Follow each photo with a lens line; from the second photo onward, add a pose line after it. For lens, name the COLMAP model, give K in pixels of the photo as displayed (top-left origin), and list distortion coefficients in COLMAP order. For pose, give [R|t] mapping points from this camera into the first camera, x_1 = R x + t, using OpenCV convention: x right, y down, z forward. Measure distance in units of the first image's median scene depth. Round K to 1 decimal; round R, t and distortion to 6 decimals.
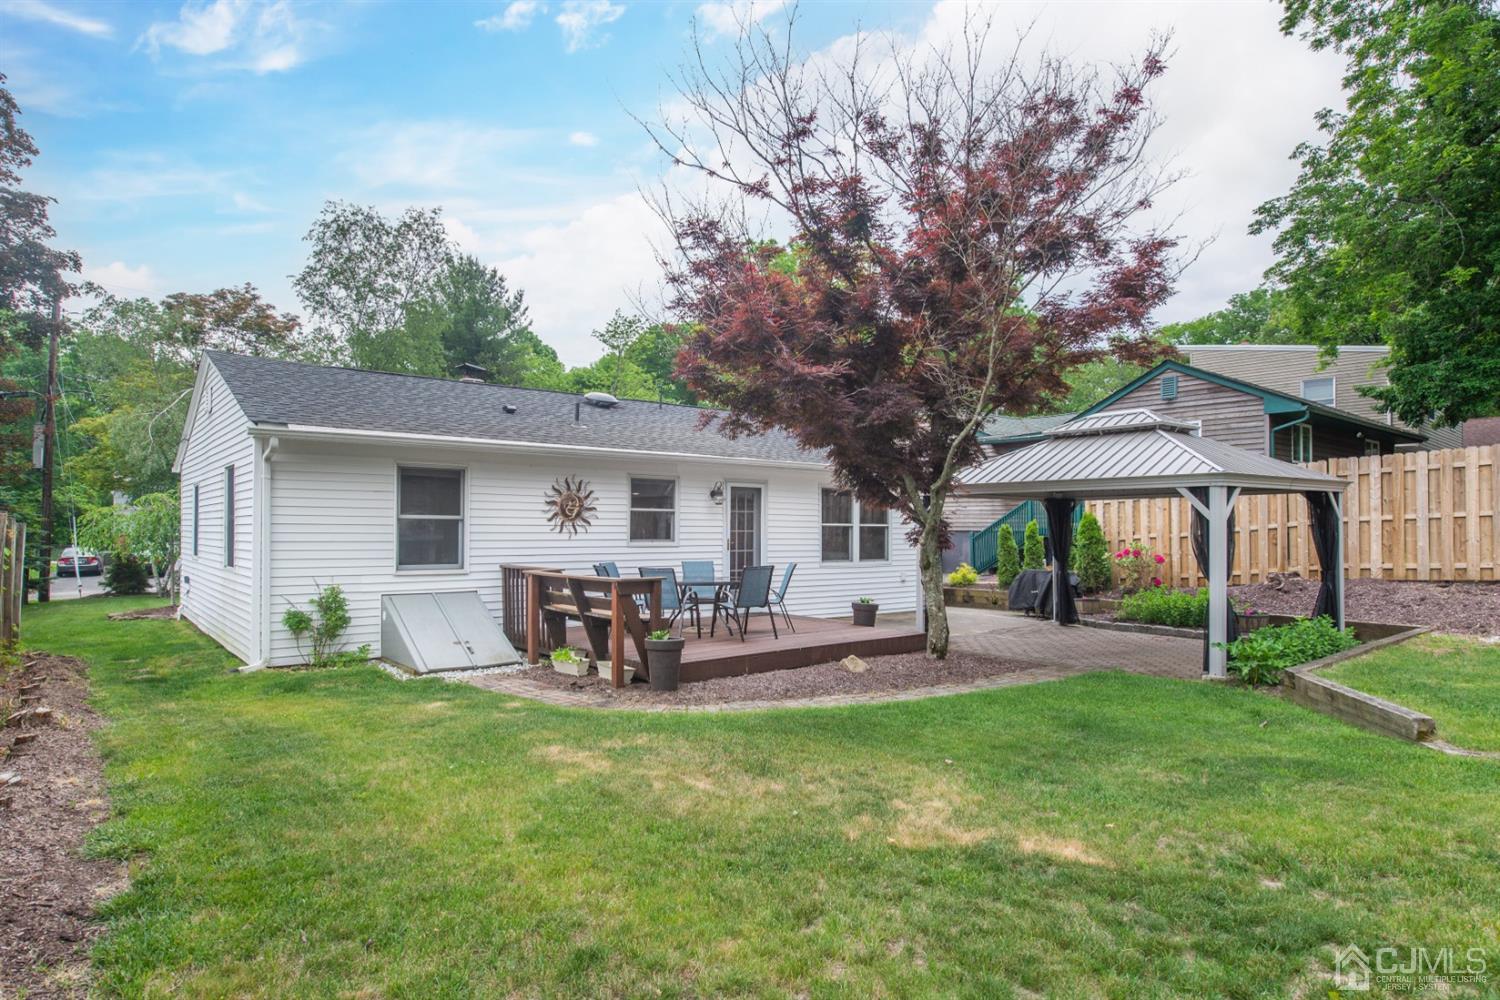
lens RADIAL K [[842.0, 0, 749.8], [0, 842.0, 505.6], [0, 0, 1]] dist [-0.001369, -0.000279]
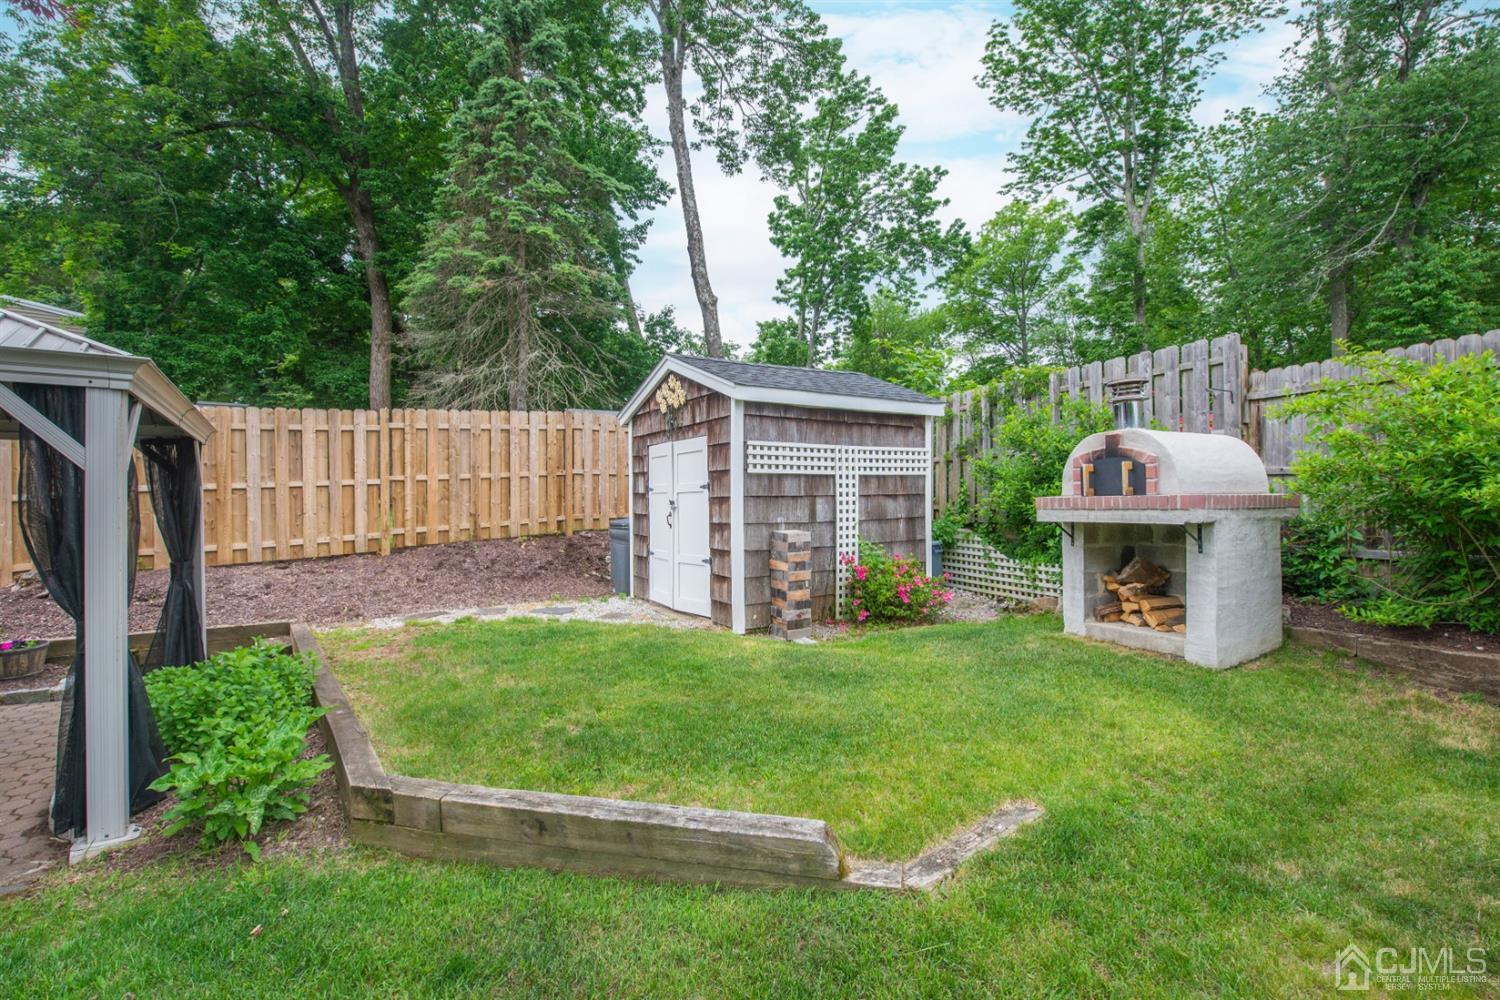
lens RADIAL K [[665.6, 0, 751.2], [0, 665.6, 502.1], [0, 0, 1]] dist [-0.003246, -0.000275]
pose [[0.056113, -0.001801, 0.998423, 0.177324], [-0.015268, 0.999880, 0.002662, 0.020435], [-0.998308, -0.015394, 0.056079, 0.485340]]
